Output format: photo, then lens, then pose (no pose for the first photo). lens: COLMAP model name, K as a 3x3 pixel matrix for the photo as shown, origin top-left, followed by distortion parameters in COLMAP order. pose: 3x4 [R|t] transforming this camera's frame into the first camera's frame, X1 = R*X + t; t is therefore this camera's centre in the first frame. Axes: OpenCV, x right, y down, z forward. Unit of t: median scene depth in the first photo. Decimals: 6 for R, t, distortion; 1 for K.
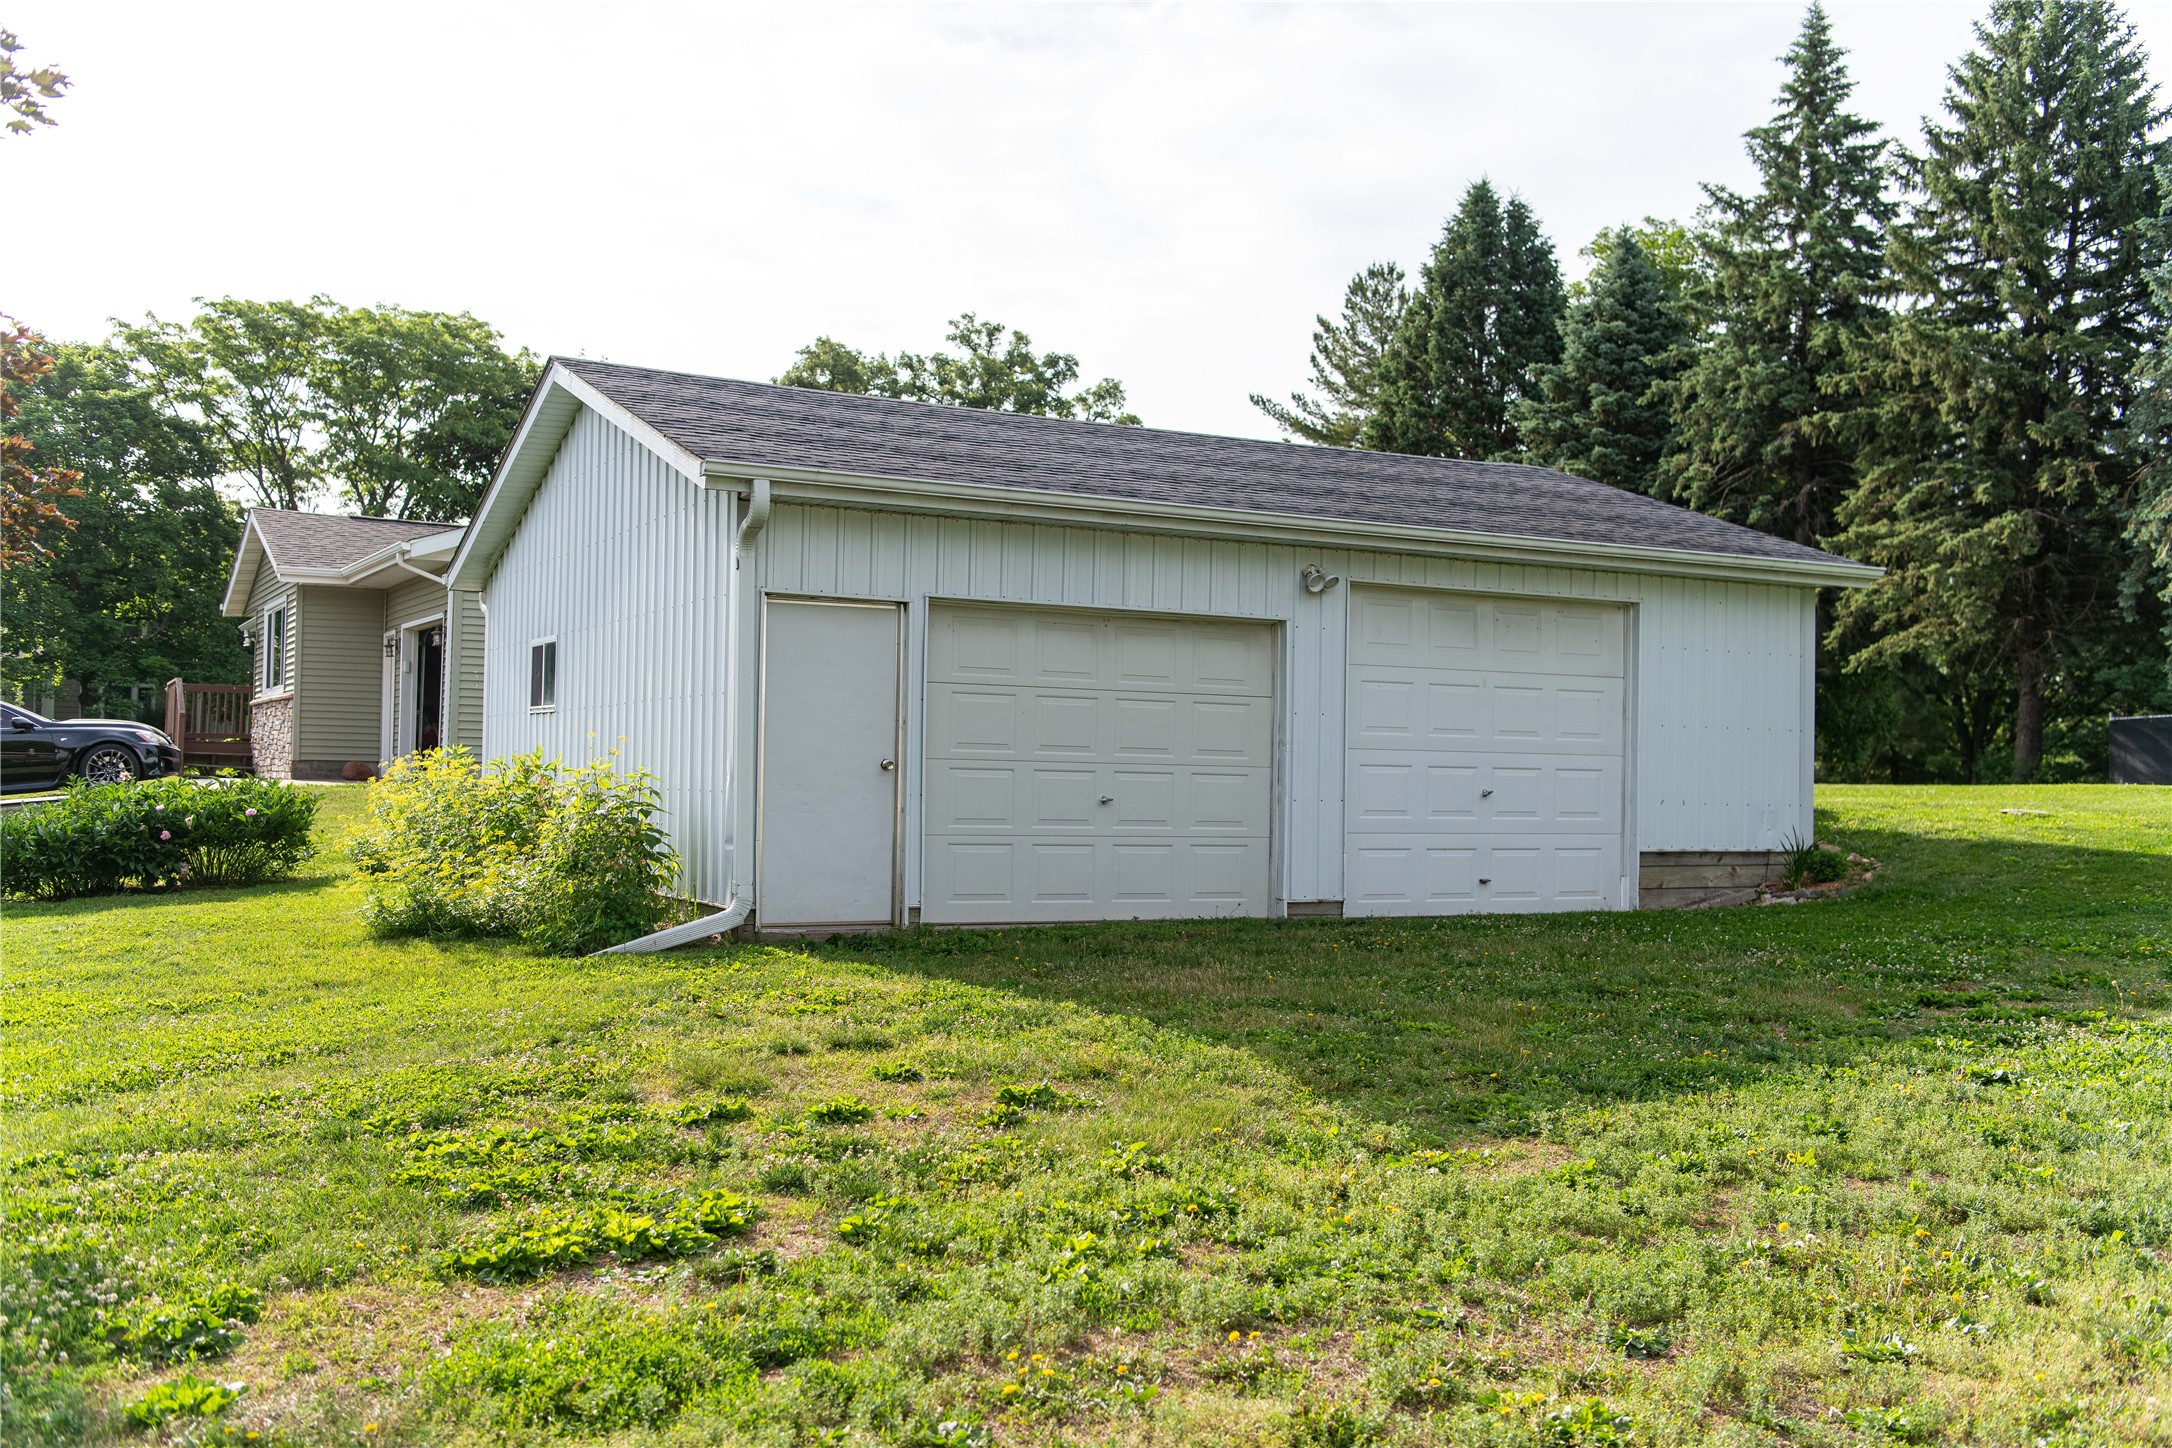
lens RADIAL K [[2045.5, 0, 1084.0], [0, 2045.5, 732.1], [0, 0, 1]] dist [-0.008105, 0.000000]
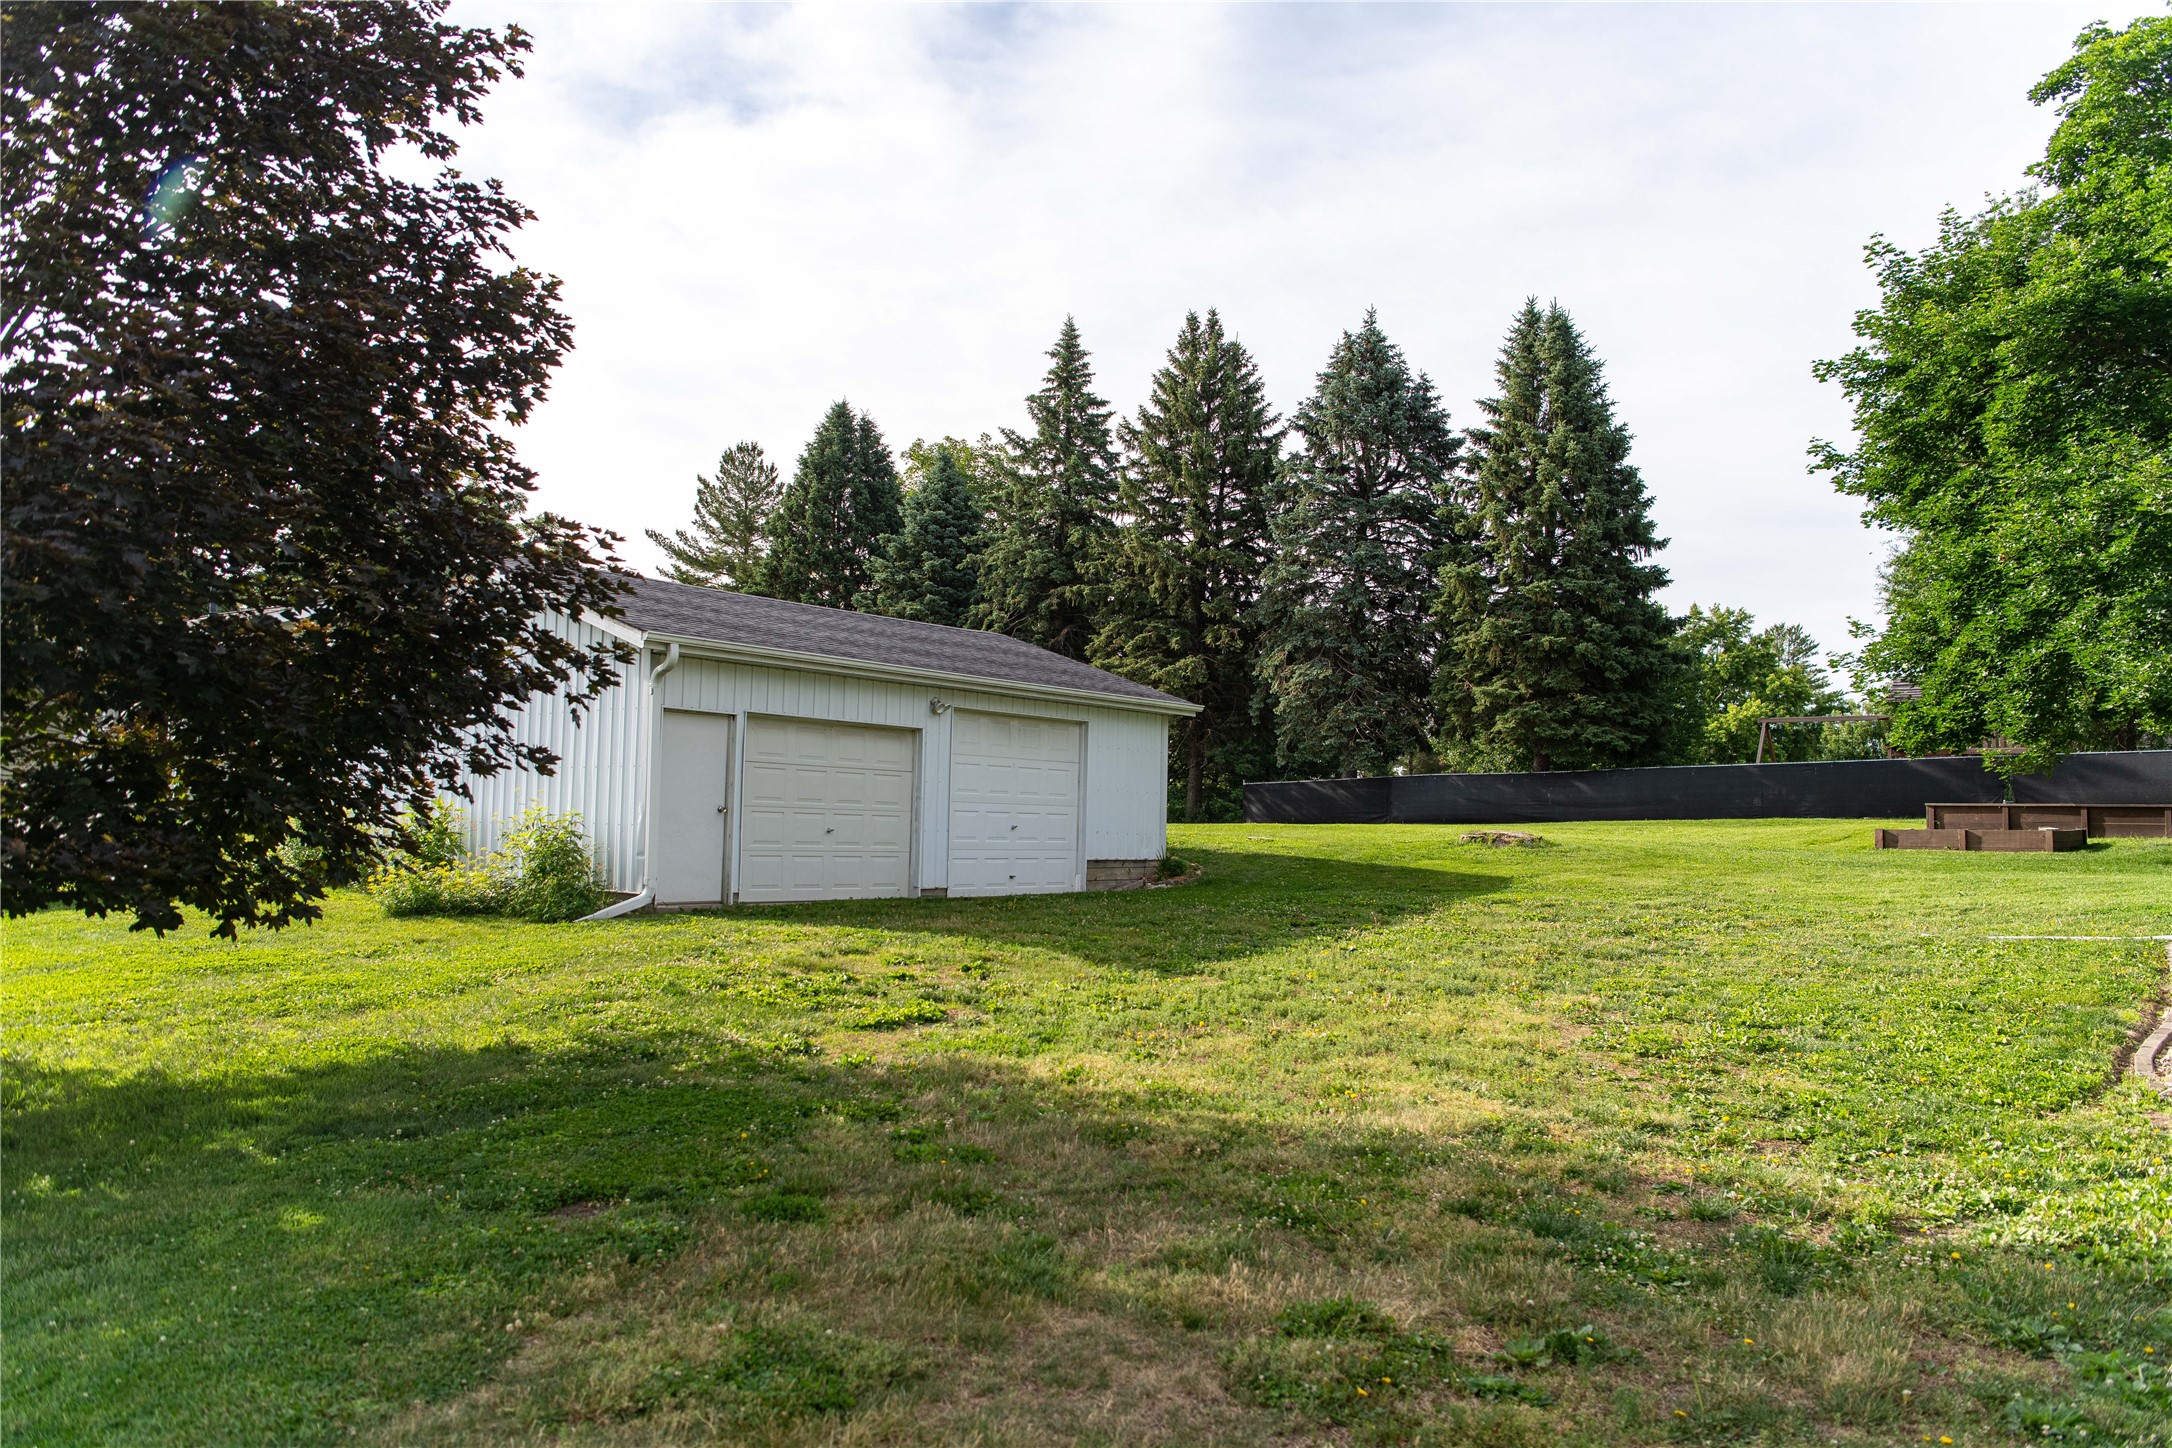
lens RADIAL K [[1586.6, 0, 1090.6], [0, 1586.6, 722.8], [0, 0, 1]] dist [-0.000718, -0.003800]
pose [[0.914533, 0.029360, 0.403445, -0.119032], [-0.014740, 0.999119, -0.039294, -0.003009], [-0.404243, 0.029989, 0.914160, -0.115020]]
